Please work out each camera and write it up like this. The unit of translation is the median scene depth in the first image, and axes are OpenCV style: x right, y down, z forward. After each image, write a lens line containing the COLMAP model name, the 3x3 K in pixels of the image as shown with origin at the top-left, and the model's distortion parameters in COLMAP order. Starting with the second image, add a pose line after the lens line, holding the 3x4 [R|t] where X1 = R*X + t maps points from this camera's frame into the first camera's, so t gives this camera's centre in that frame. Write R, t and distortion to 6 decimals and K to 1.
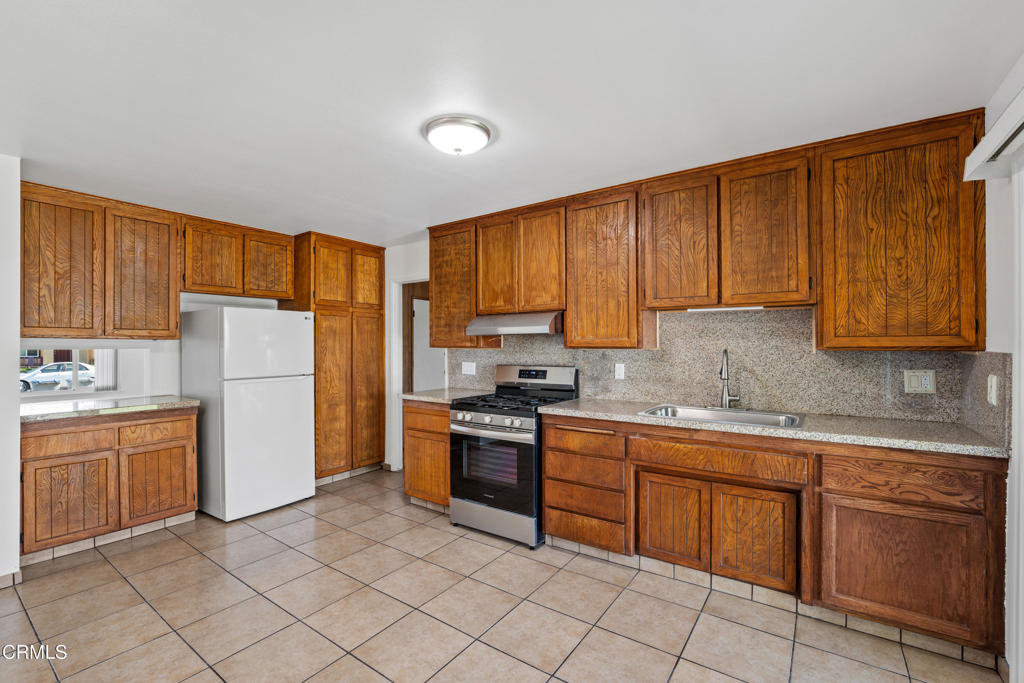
lens RADIAL K [[454.6, 0, 508.2], [0, 454.6, 343.7], [0, 0, 1]] dist [-0.023904, 0.002916]
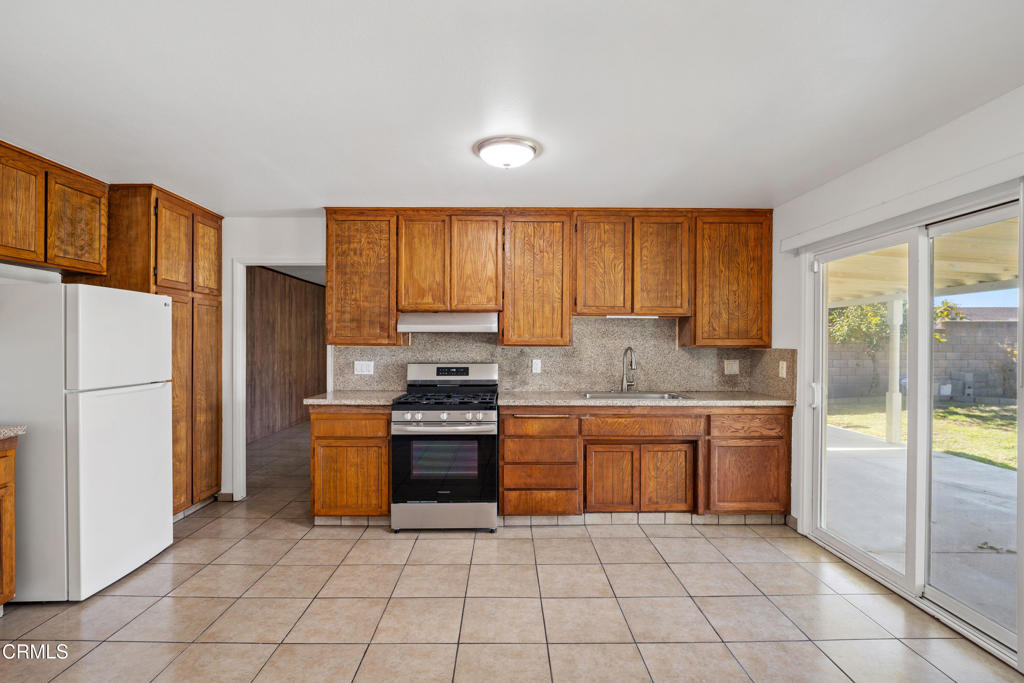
lens RADIAL K [[490.3, 0, 540.5], [0, 490.3, 343.0], [0, 0, 1]] dist [-0.006896, -0.001780]
pose [[0.800822, 0.005506, 0.598878, -0.557084], [-0.007225, 0.999974, 0.000468, 0.001668], [-0.598859, -0.004702, 0.800840, -0.001641]]
